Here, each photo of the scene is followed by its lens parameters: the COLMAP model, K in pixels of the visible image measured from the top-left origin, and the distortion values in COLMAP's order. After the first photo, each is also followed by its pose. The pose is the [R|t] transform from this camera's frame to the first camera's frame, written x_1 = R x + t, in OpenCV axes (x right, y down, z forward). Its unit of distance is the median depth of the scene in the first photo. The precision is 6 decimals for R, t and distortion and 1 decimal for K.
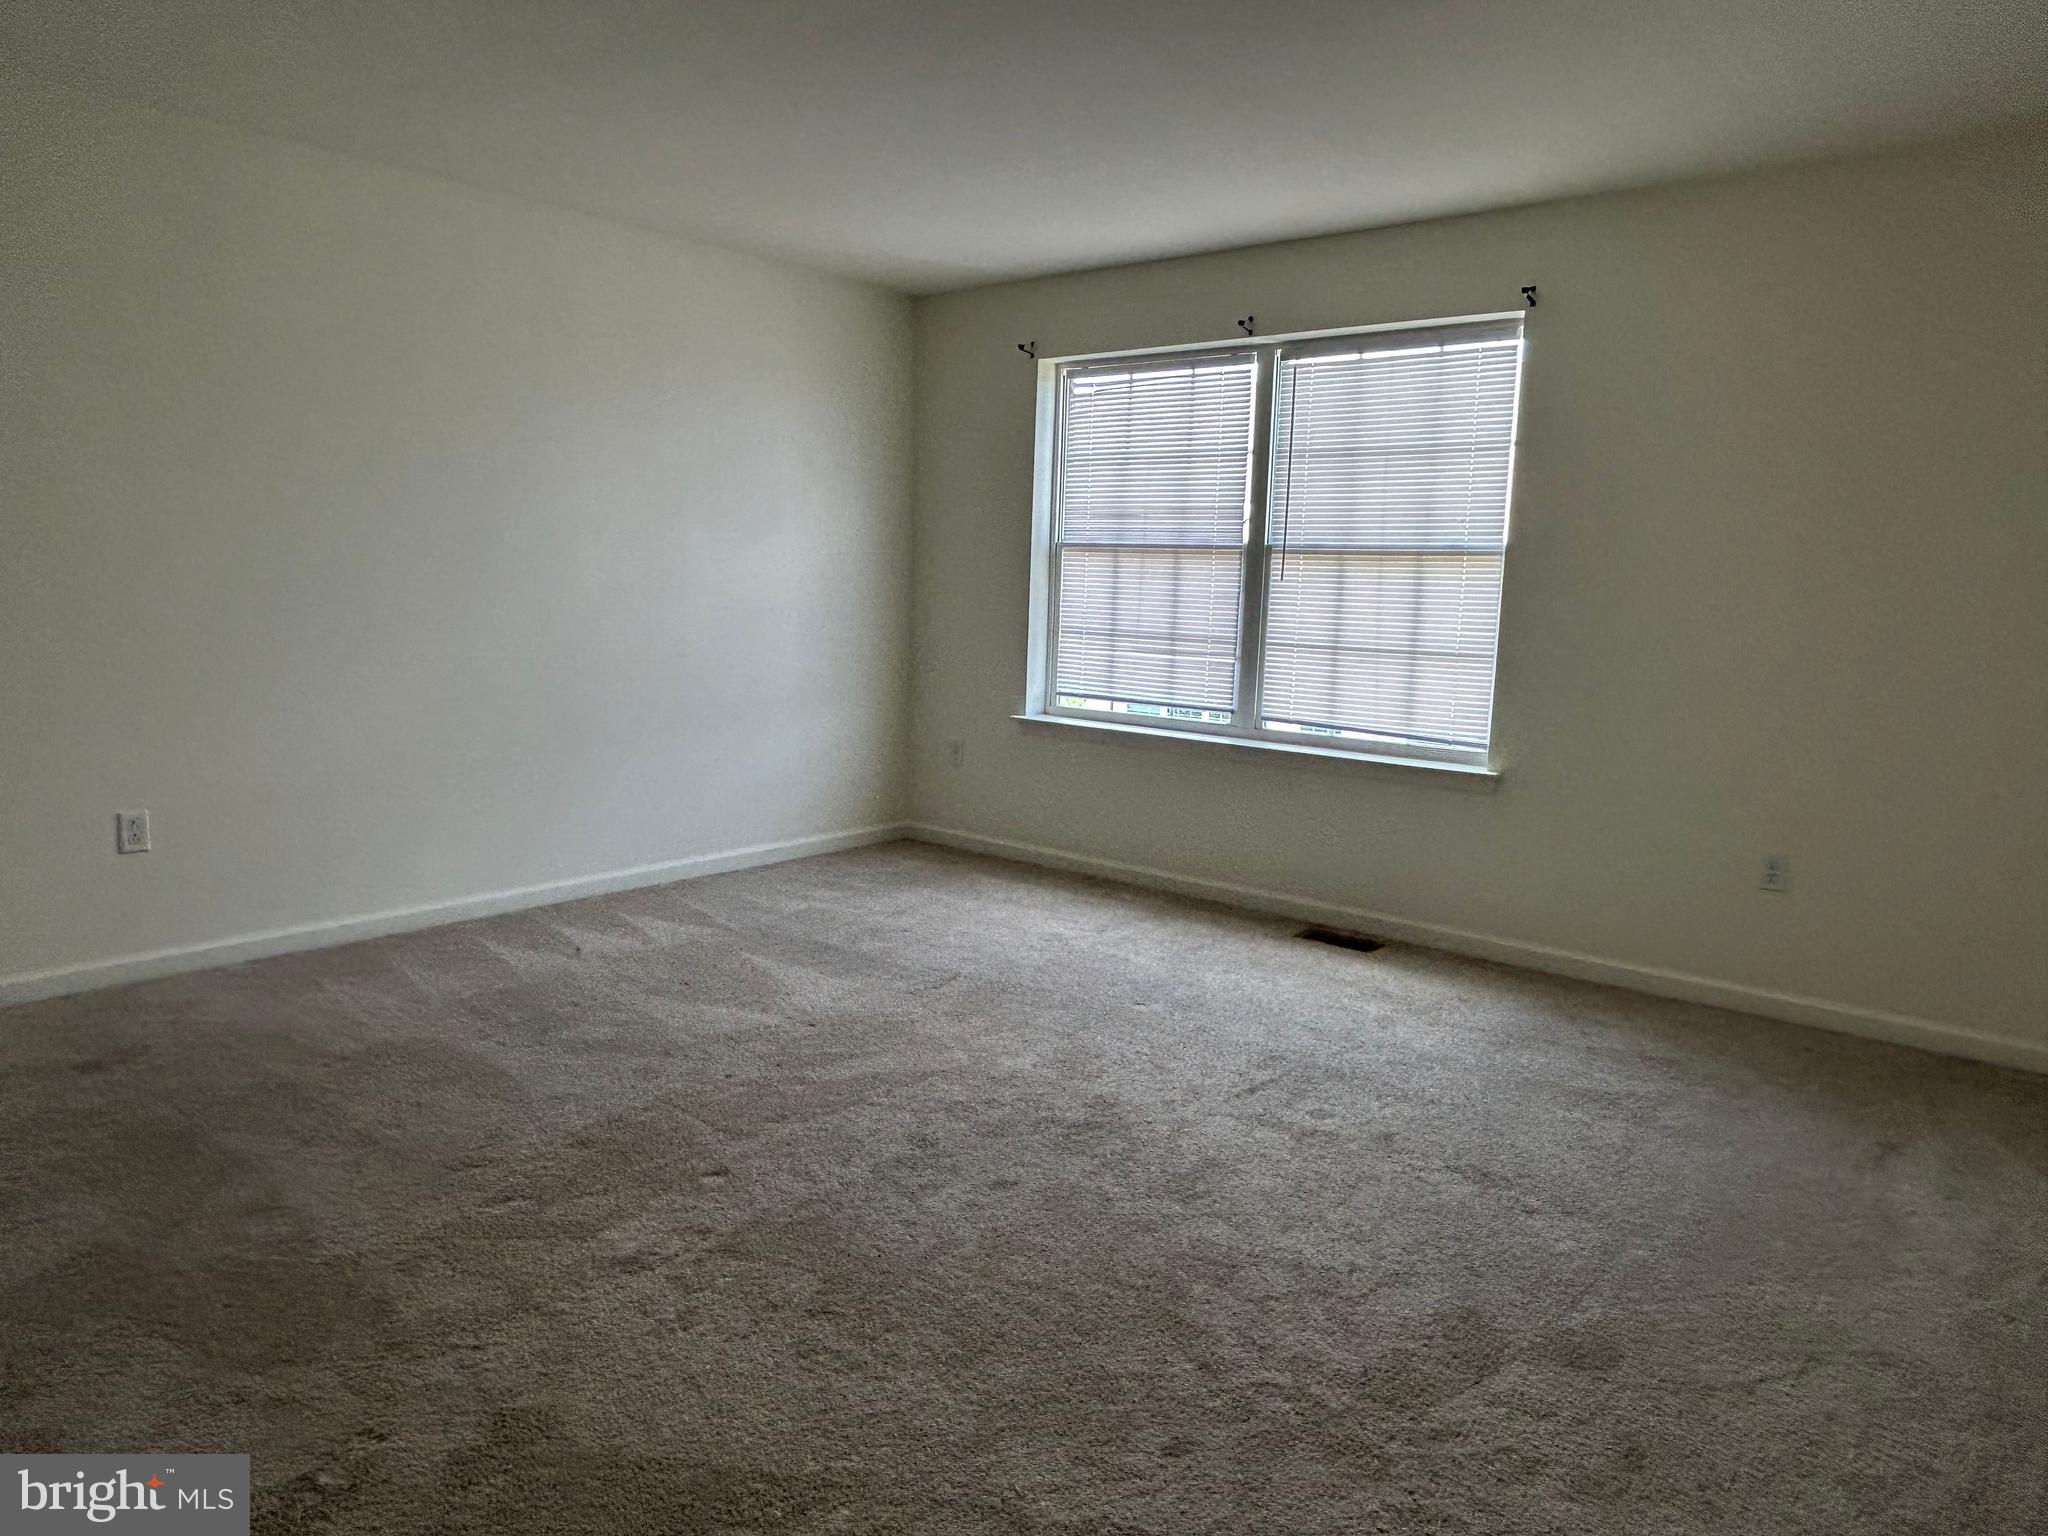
lens RADIAL K [[1289.4, 0, 1012.6], [0, 1289.4, 755.9], [0, 0, 1]] dist [-0.005518, -0.000718]
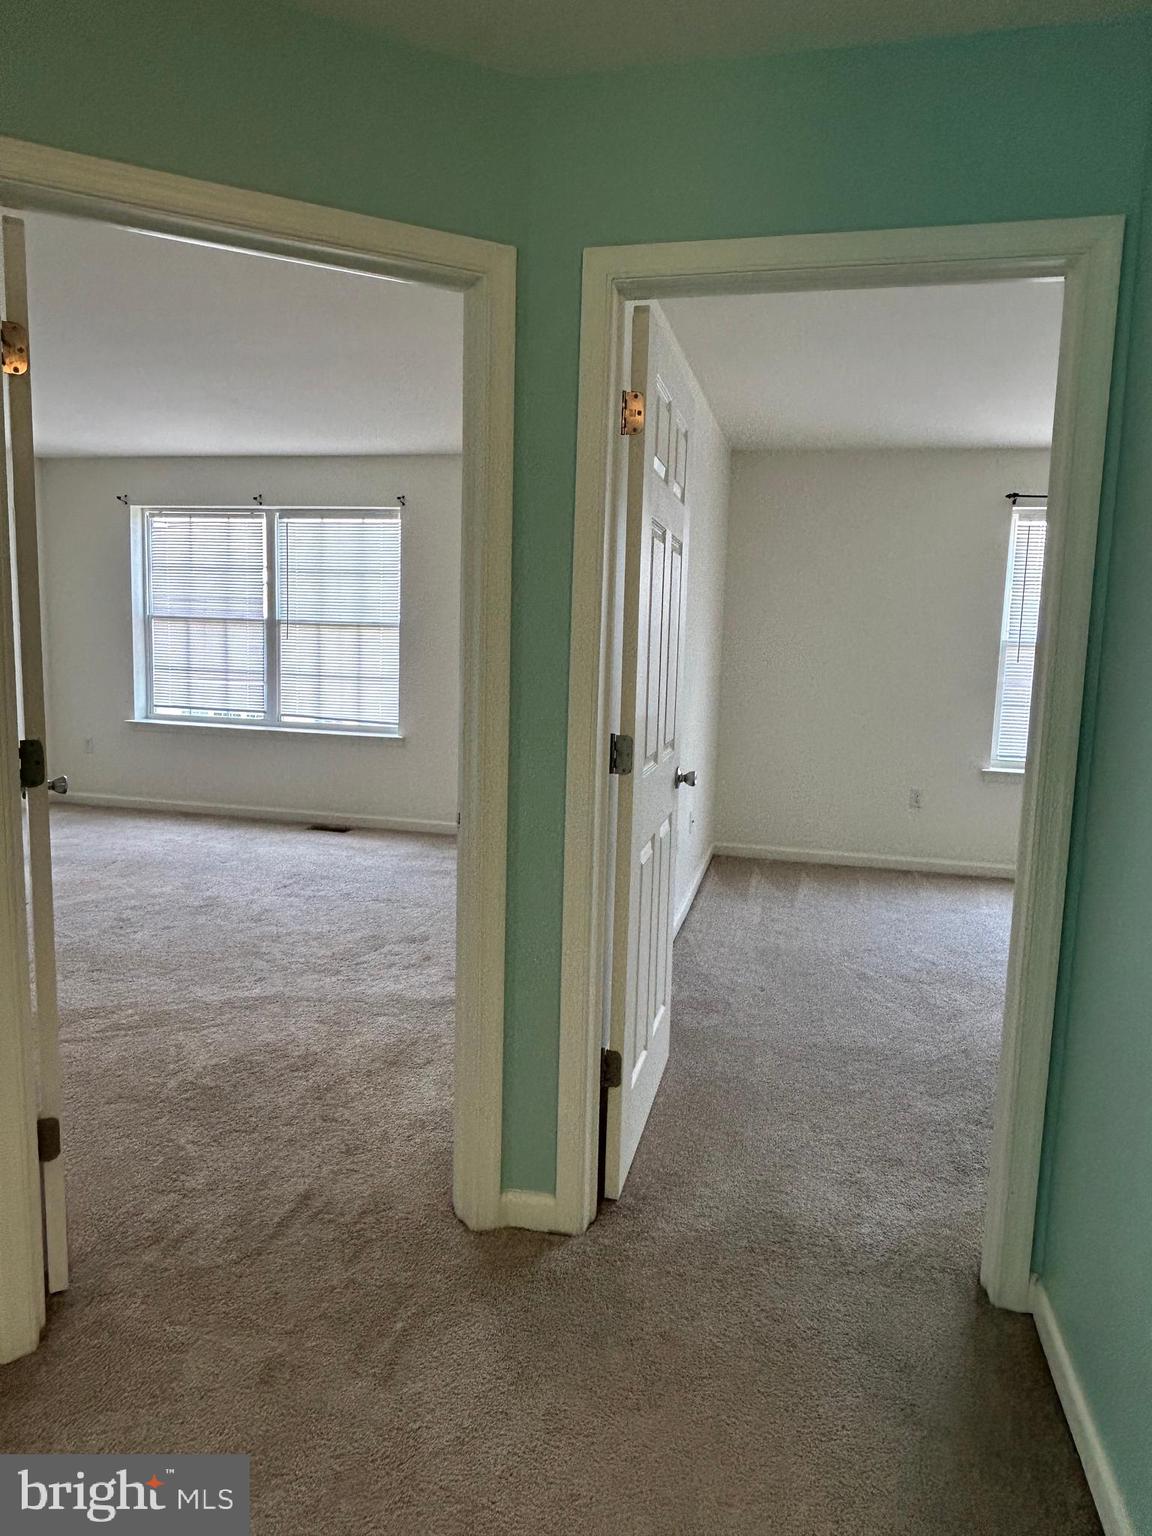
lens RADIAL K [[967.1, 0, 574.8], [0, 967.1, 766.9], [0, 0, 1]] dist [-0.005518, -0.000718]
pose [[0.886190, -0.062673, 0.459063, -0.073381], [0.057164, 0.998029, 0.025904, 0.034326], [-0.459781, 0.003286, 0.888026, -0.423267]]
